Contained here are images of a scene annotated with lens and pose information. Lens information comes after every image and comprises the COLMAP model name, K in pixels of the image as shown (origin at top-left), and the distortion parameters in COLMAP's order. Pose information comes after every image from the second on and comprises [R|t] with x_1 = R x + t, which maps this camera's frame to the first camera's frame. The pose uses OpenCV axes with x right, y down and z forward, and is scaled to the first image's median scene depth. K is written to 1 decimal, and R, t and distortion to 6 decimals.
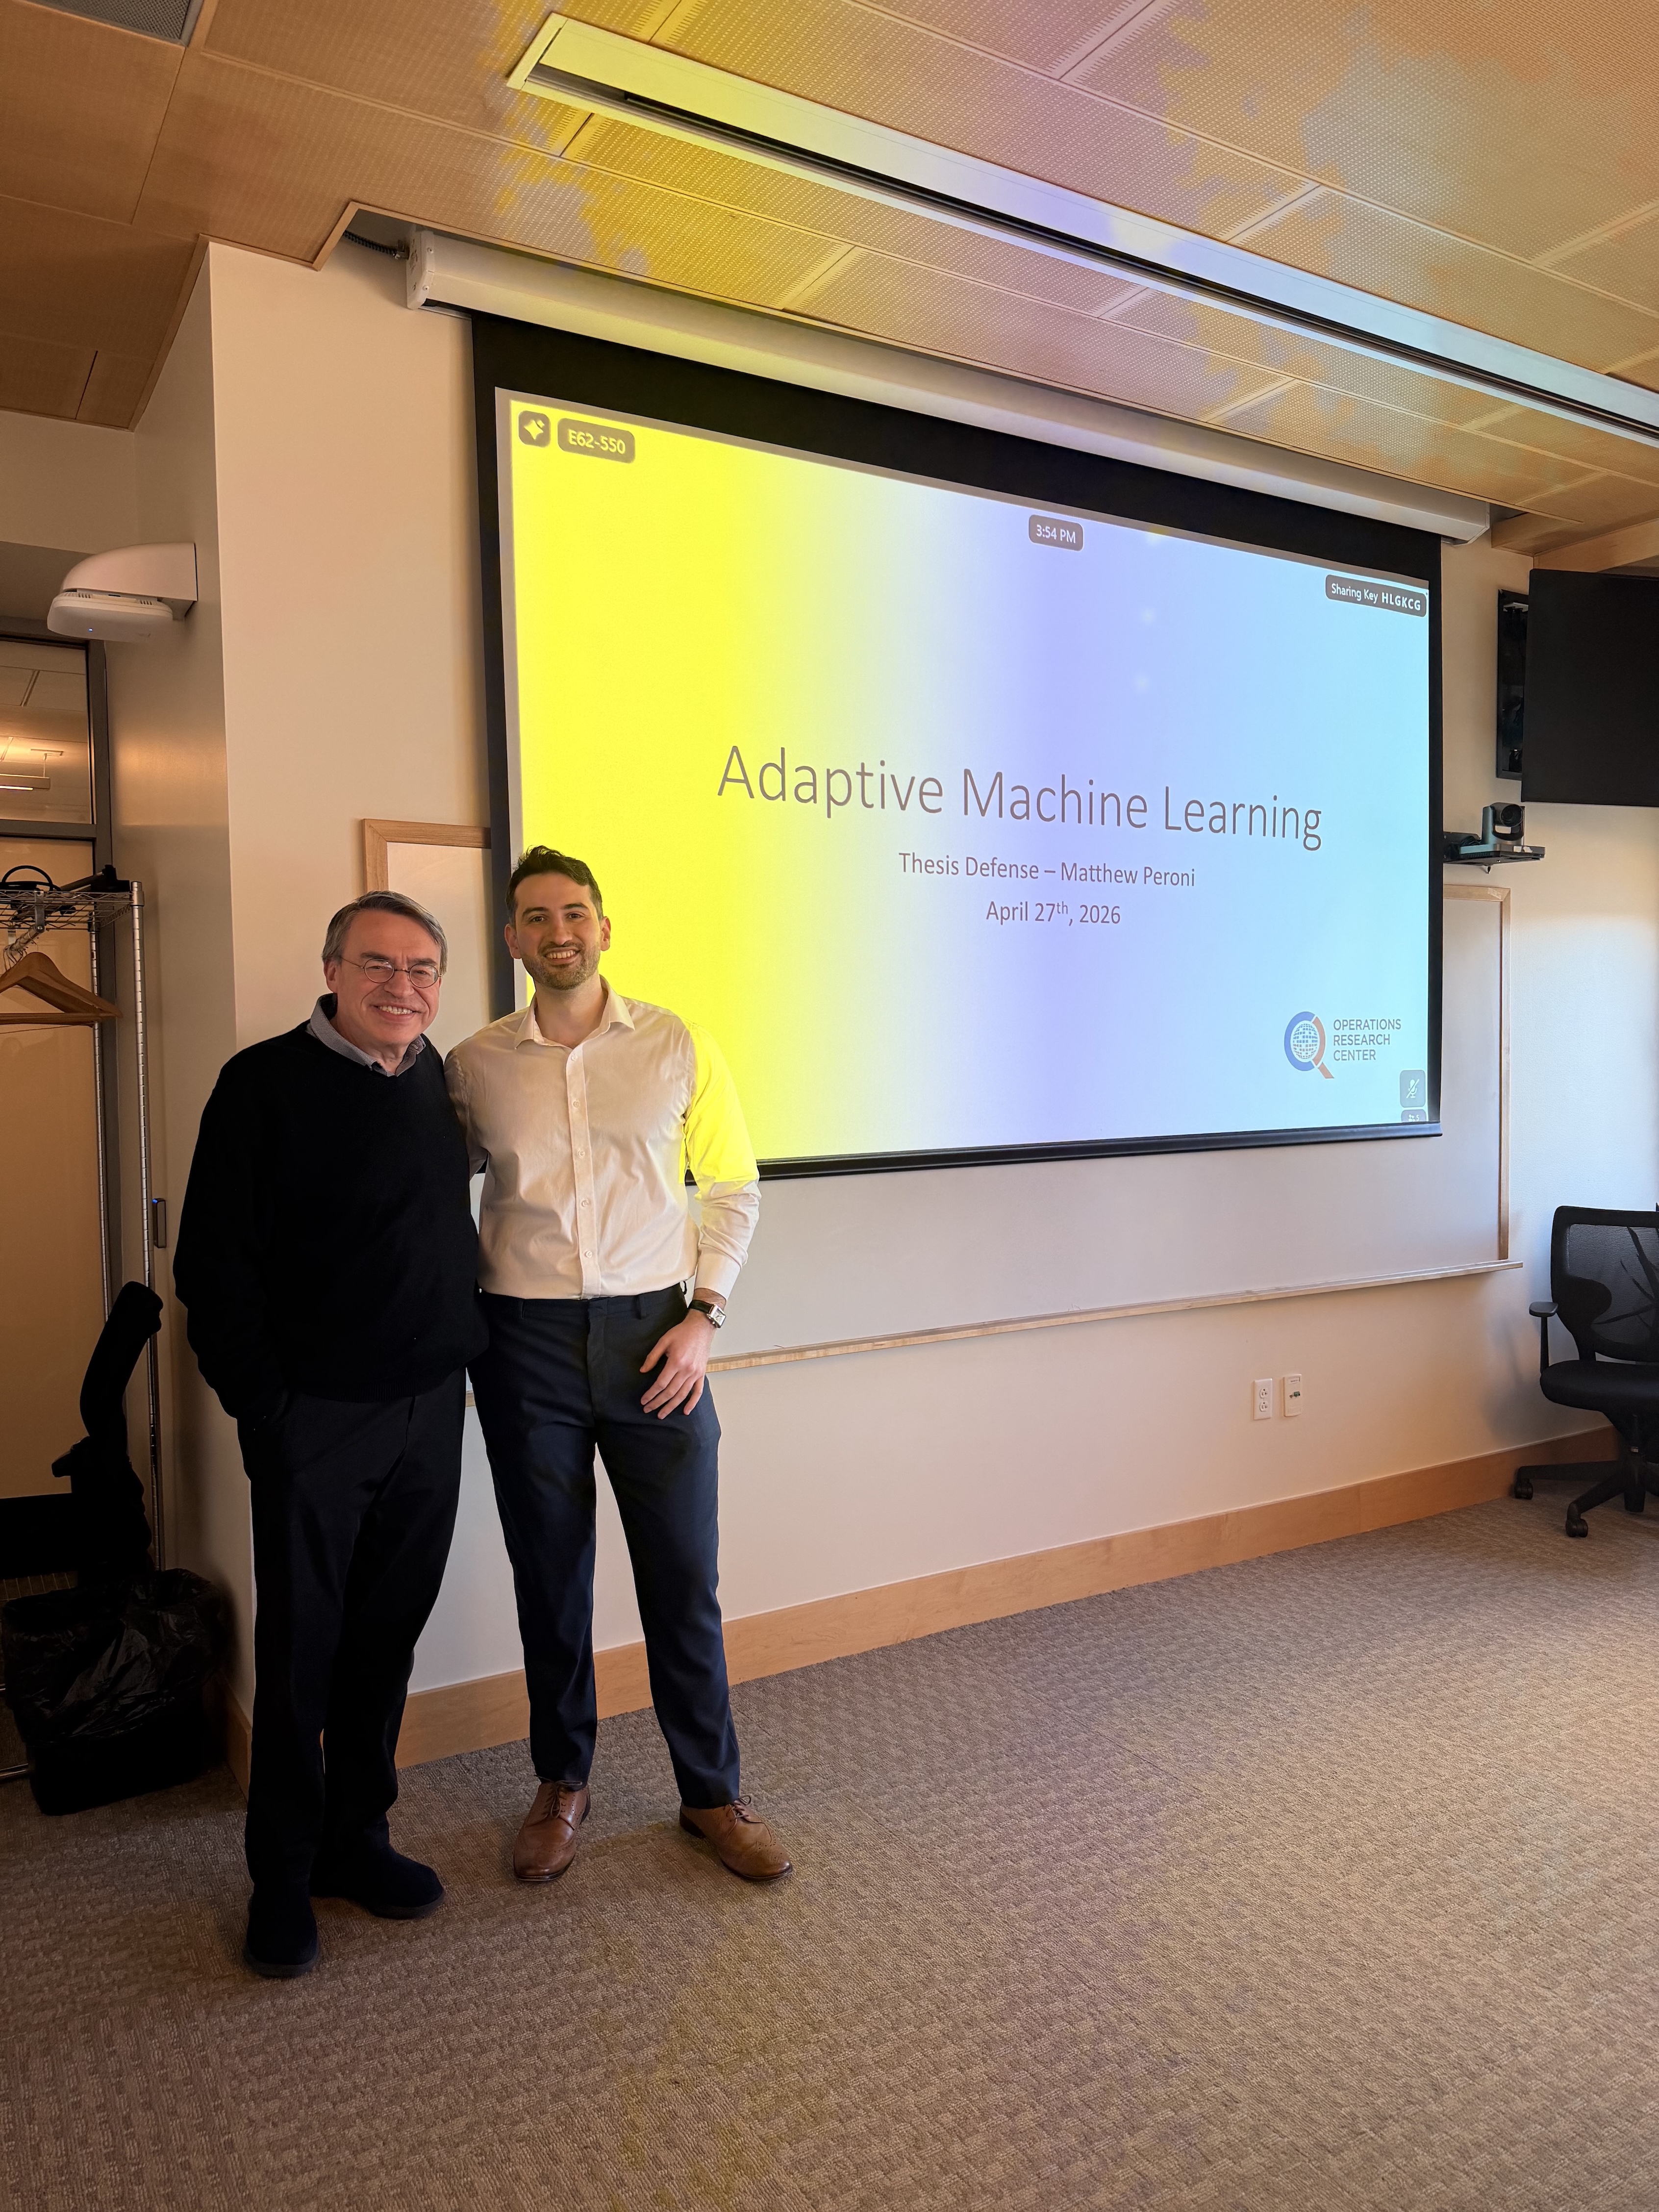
lens RADIAL K [[1561.7, 0, 826.2], [0, 1561.7, 1134.4], [0, 0, 1]] dist [0.002293, -0.006110]
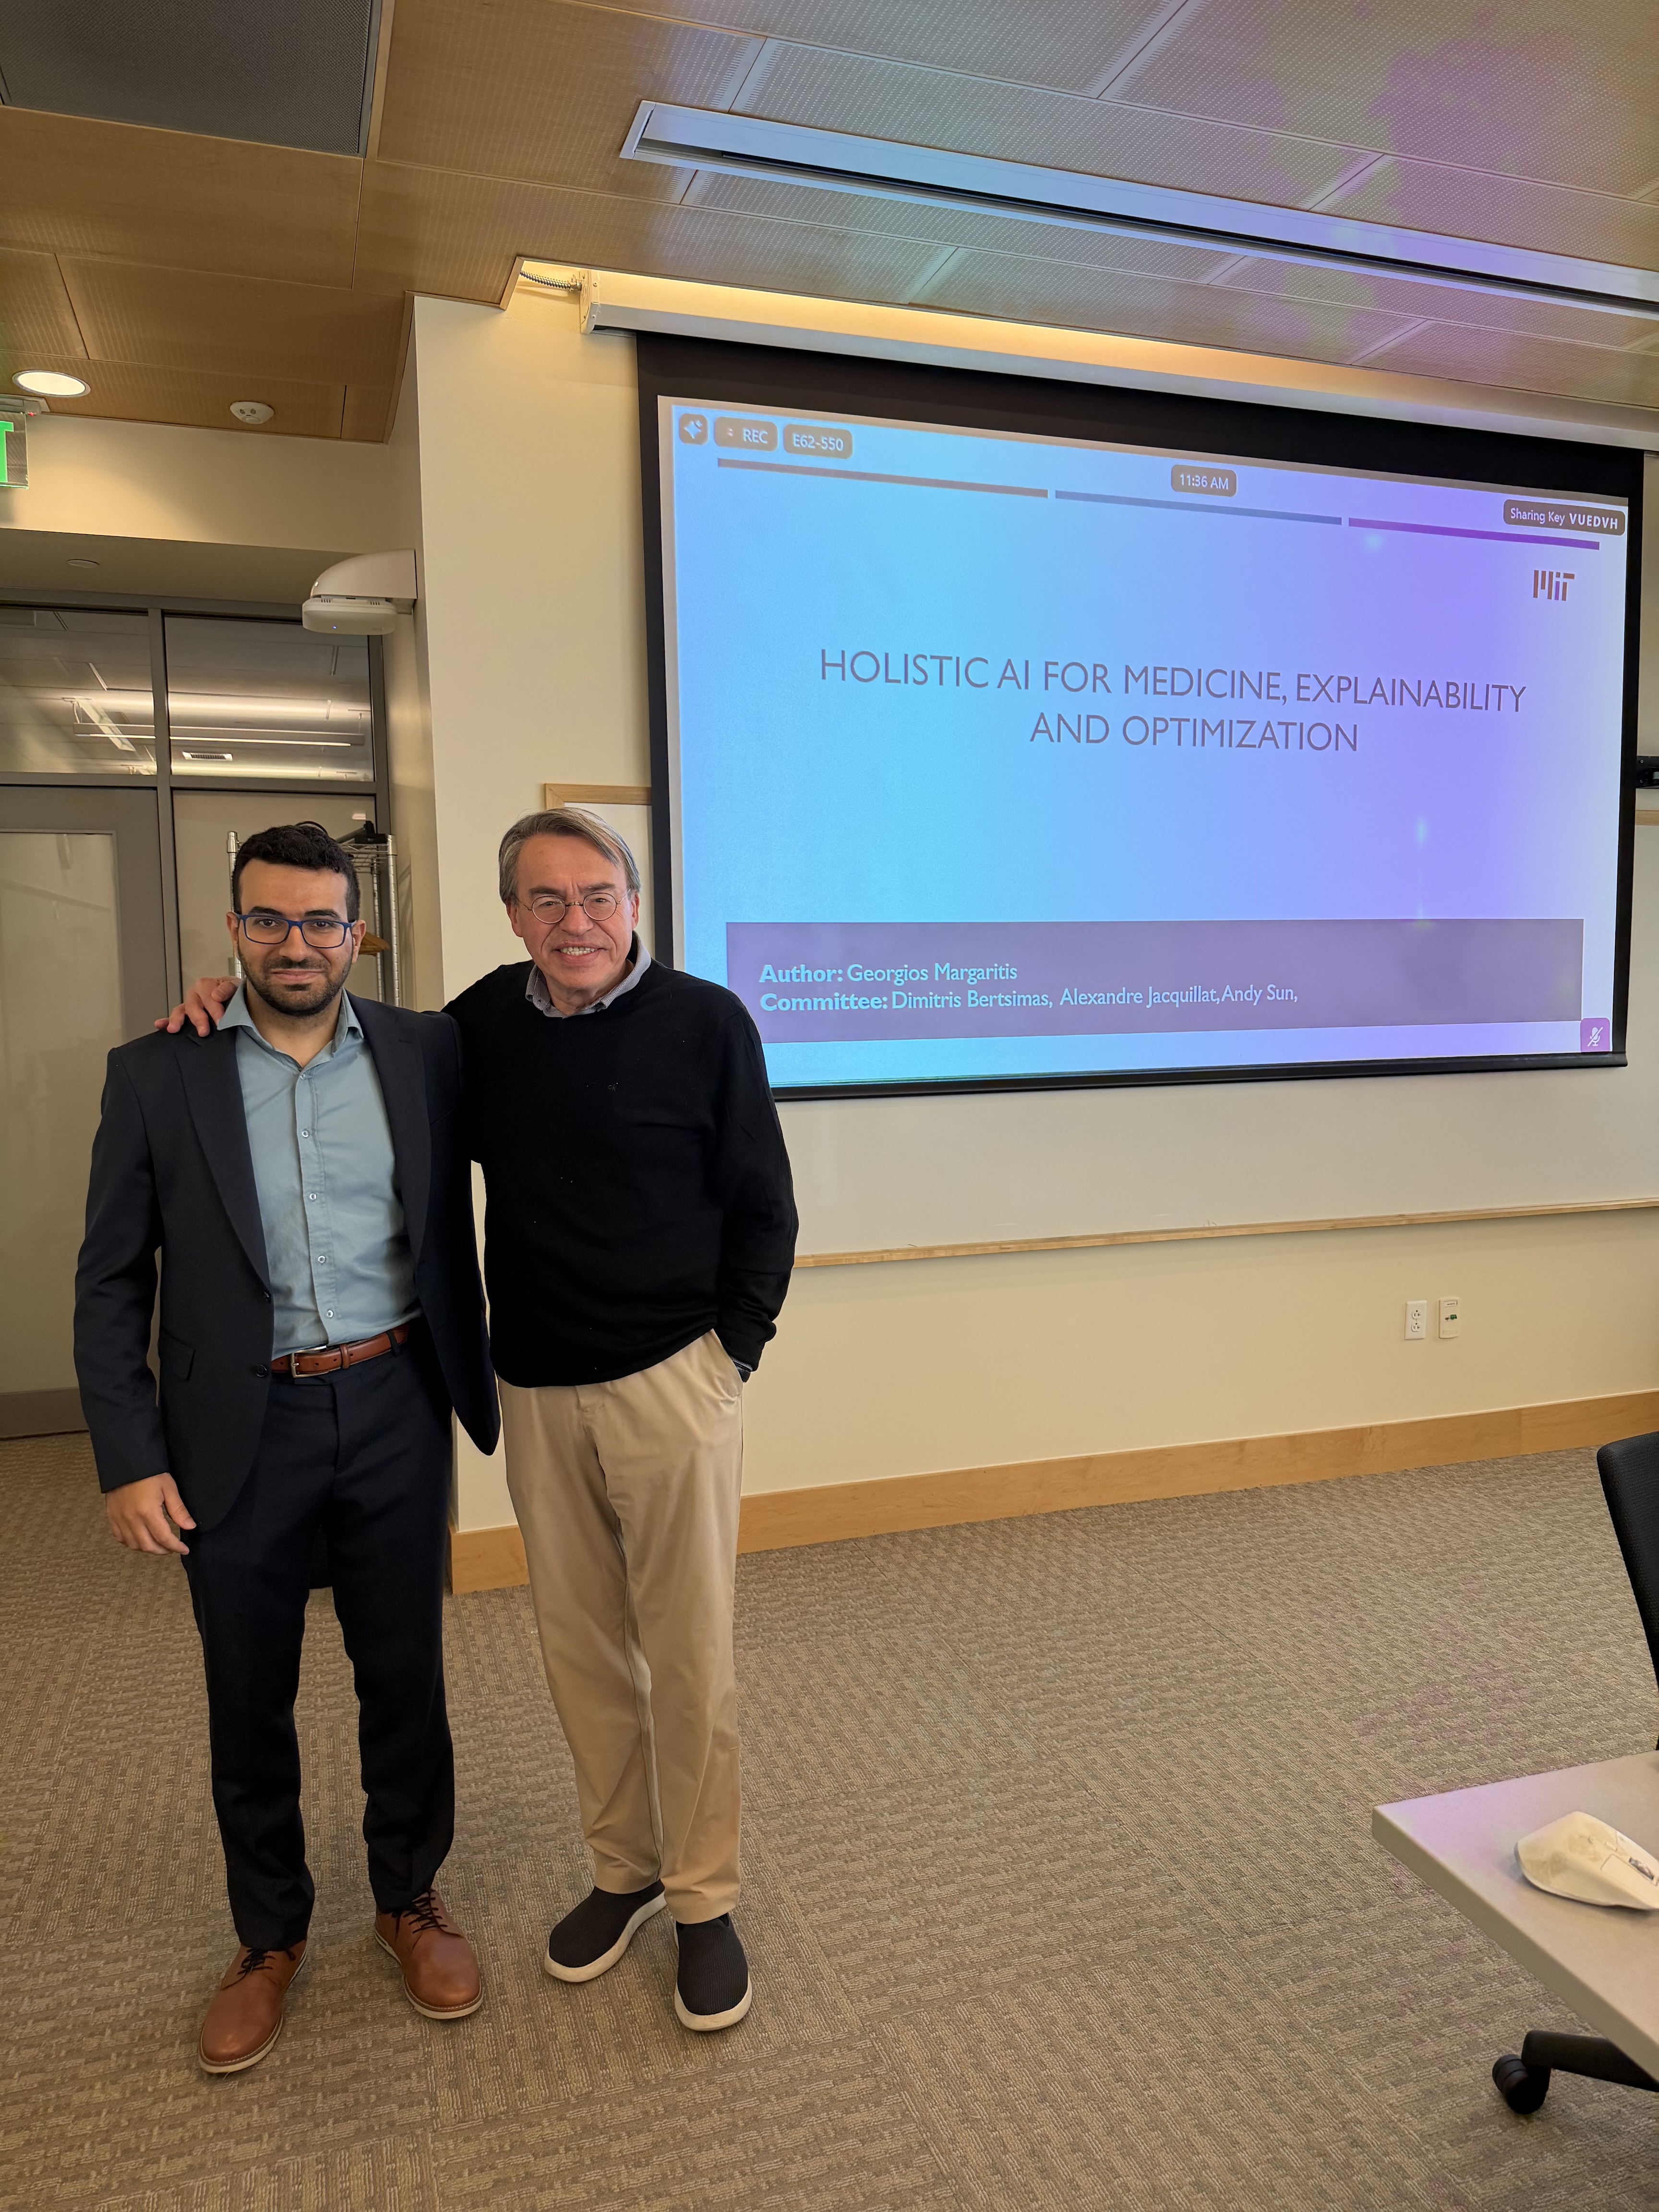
lens RADIAL K [[1561.7, 0, 826.2], [0, 1561.7, 1134.4], [0, 0, 1]] dist [0.002293, -0.006110]
pose [[0.977248, 0.025424, -0.210573, 0.157003], [-0.014804, 0.998545, 0.051858, 0.000664], [0.211585, -0.047560, 0.976202, -0.111734]]
